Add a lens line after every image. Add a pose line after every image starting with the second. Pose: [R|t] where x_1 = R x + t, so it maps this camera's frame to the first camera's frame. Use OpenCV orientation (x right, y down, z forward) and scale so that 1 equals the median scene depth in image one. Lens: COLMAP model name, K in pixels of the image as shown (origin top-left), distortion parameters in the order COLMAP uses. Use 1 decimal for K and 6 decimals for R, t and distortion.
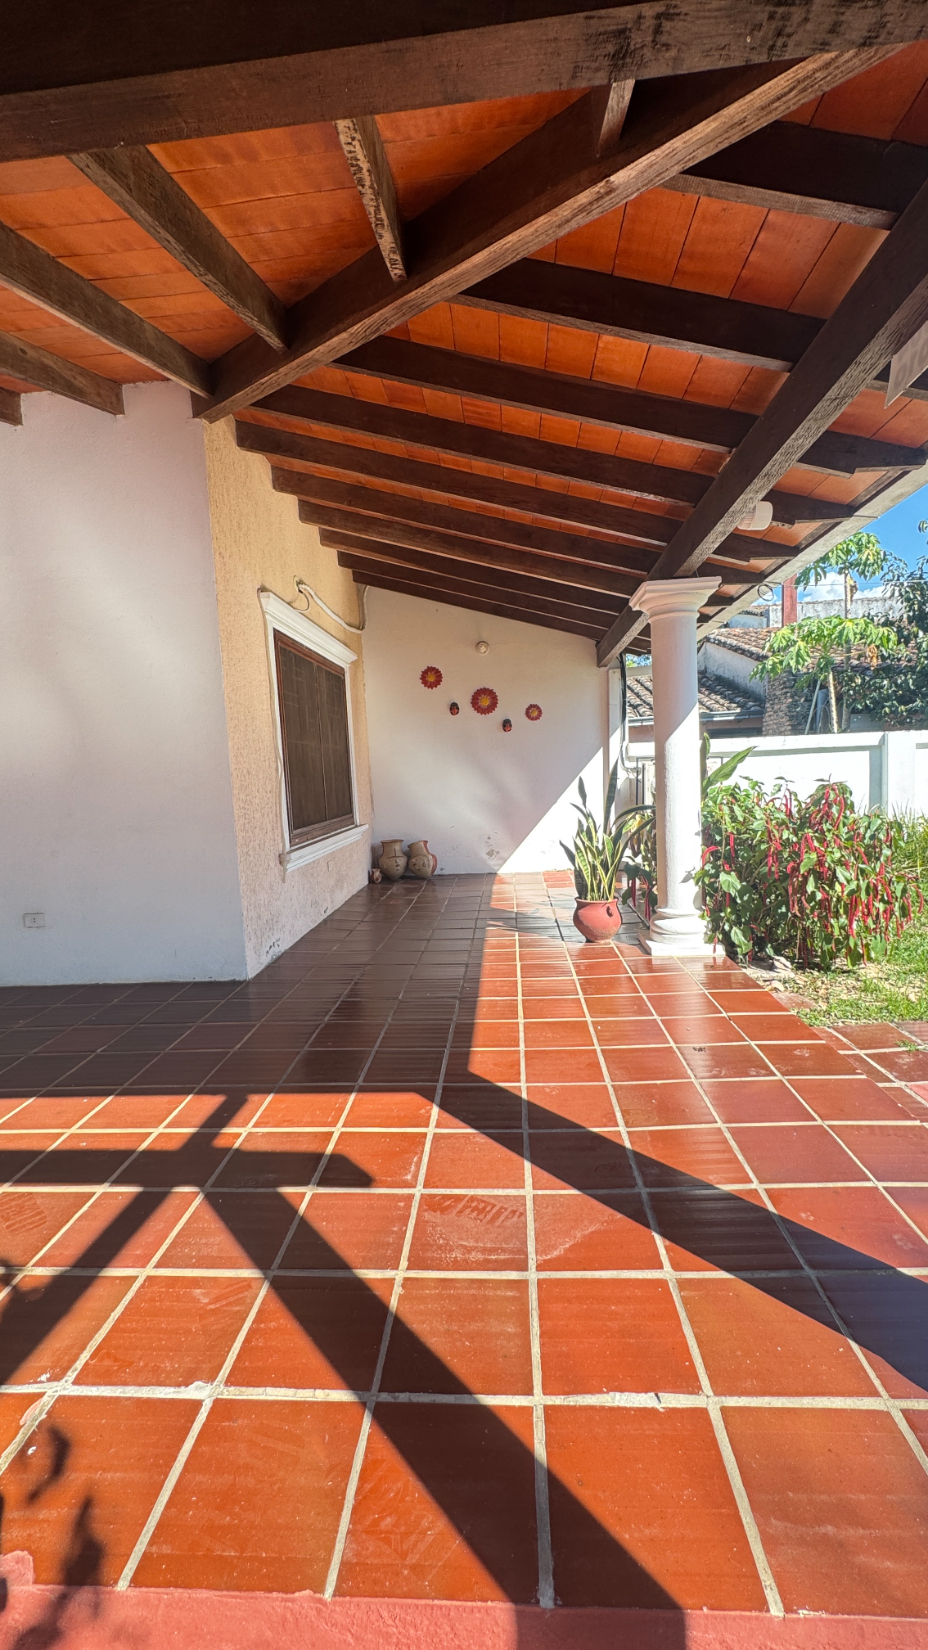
lens RADIAL K [[659.3, 0, 462.8], [0, 659.3, 829.3], [0, 0, 1]] dist [-0.002023, 0.000006]
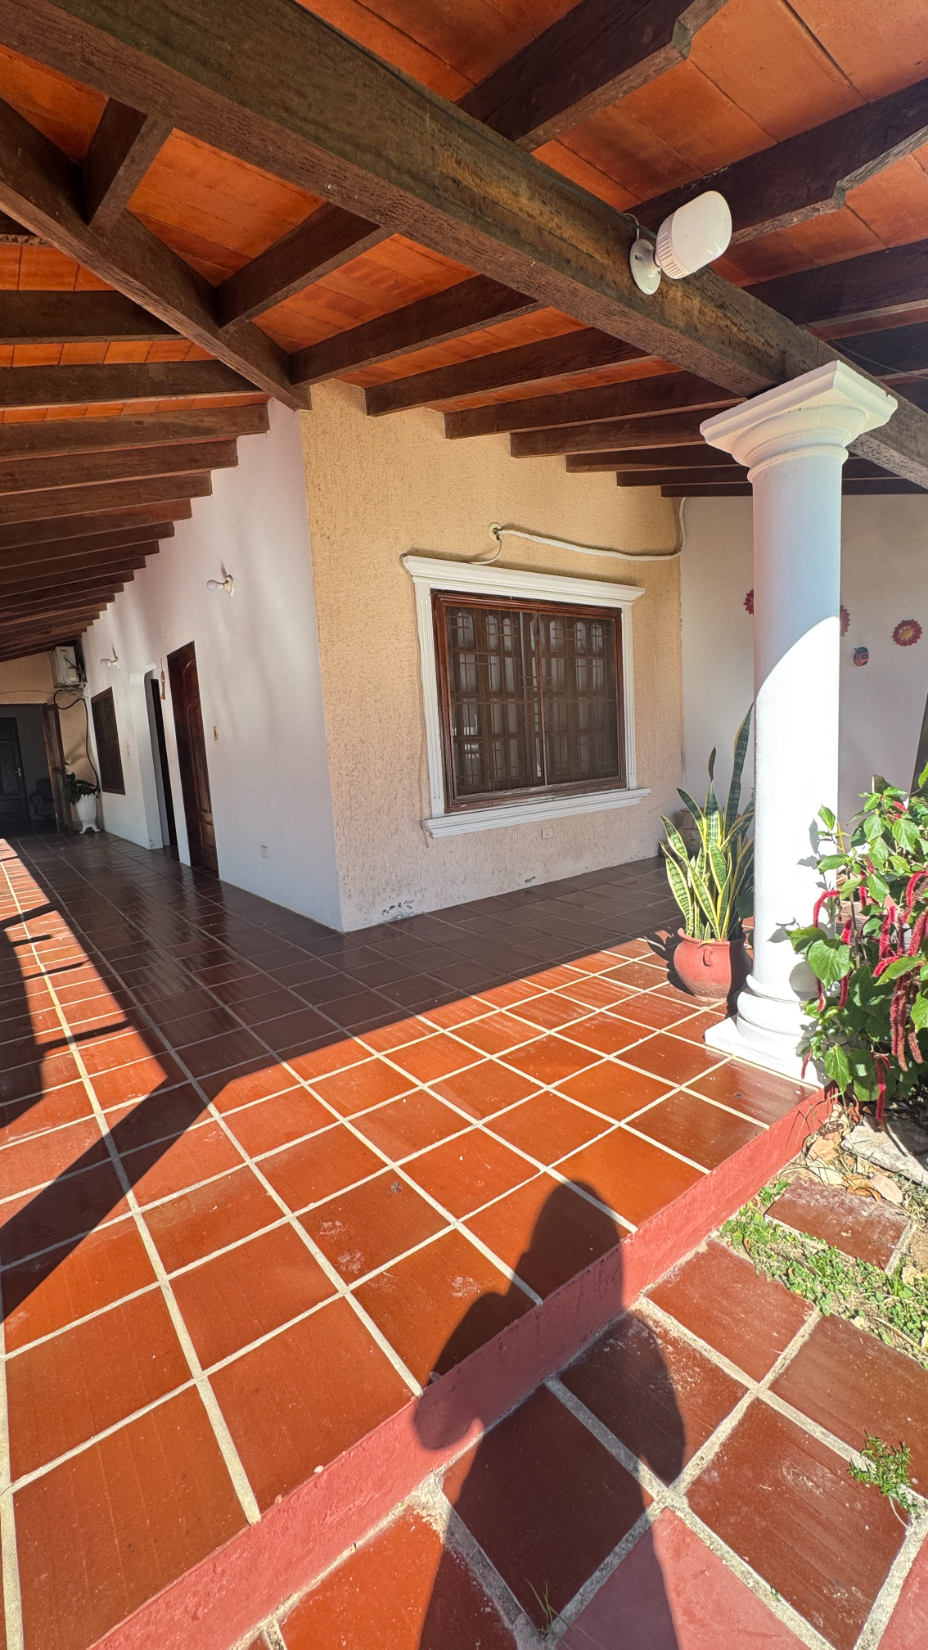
lens RADIAL K [[659.3, 0, 466.2], [0, 659.3, 824.9], [0, 0, 1]] dist [-0.002023, 0.000006]
pose [[0.658298, 0.108013, -0.744967, 0.929539], [-0.041936, 0.993377, 0.106973, -0.115411], [0.751588, -0.039179, 0.658468, 0.675393]]
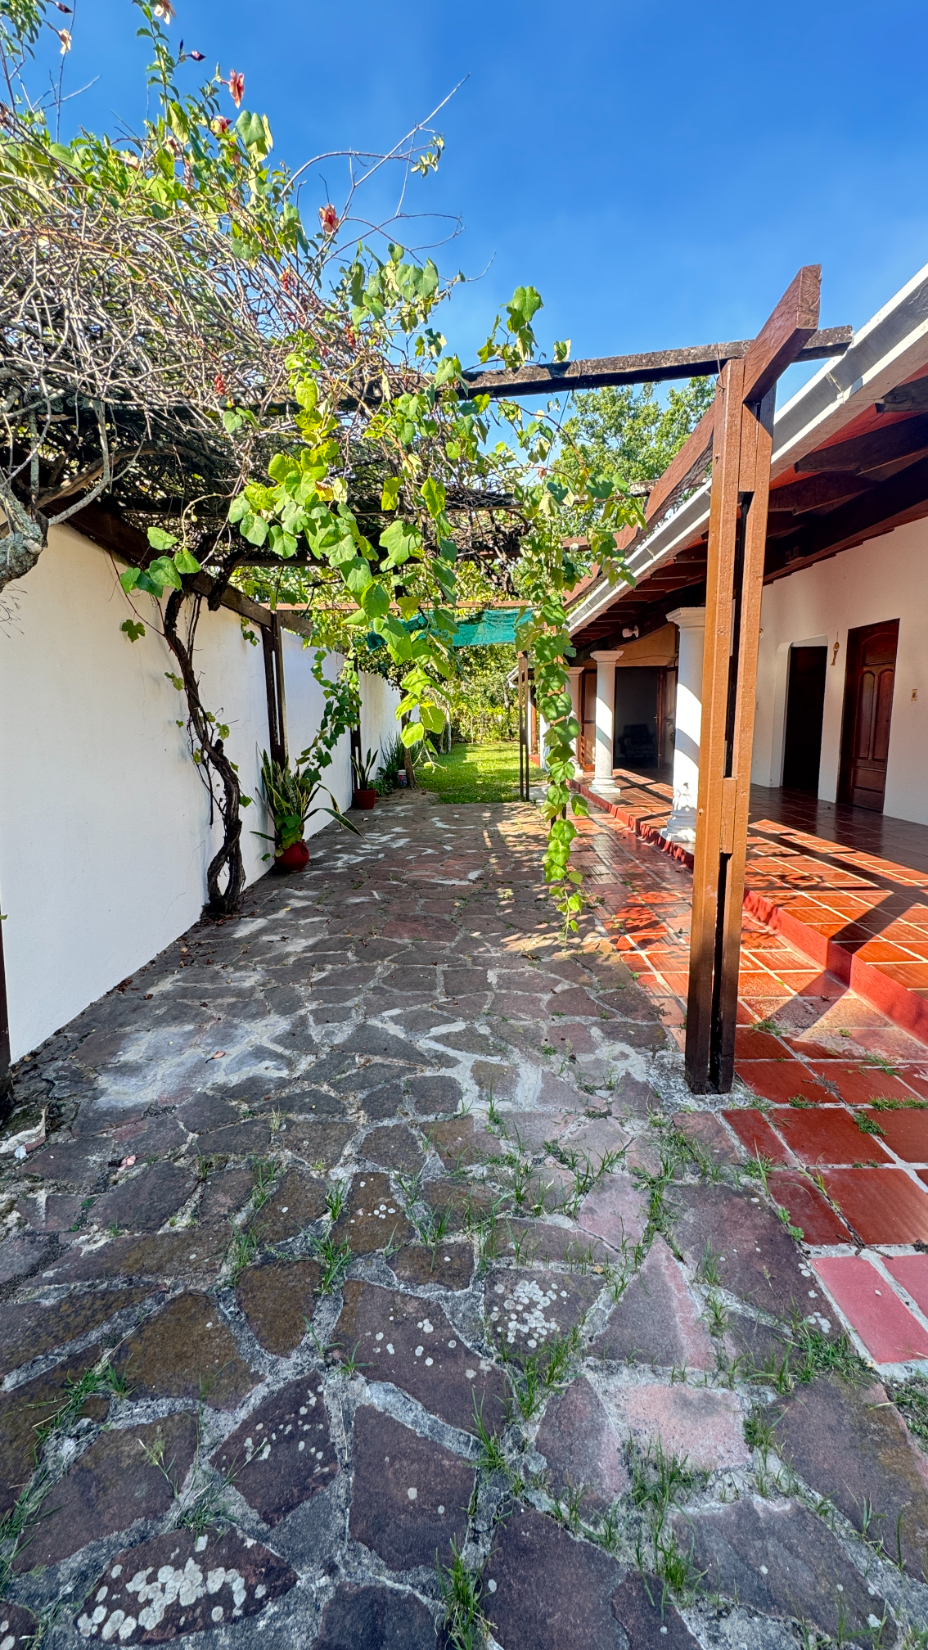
lens RADIAL K [[659.3, 0, 465.9], [0, 659.3, 822.9], [0, 0, 1]] dist [-0.002023, 0.000006]
pose [[0.061484, 0.210048, -0.975756, 1.348096], [-0.072727, 0.975950, 0.205507, -0.055905], [0.995455, 0.058328, 0.075282, -0.539540]]
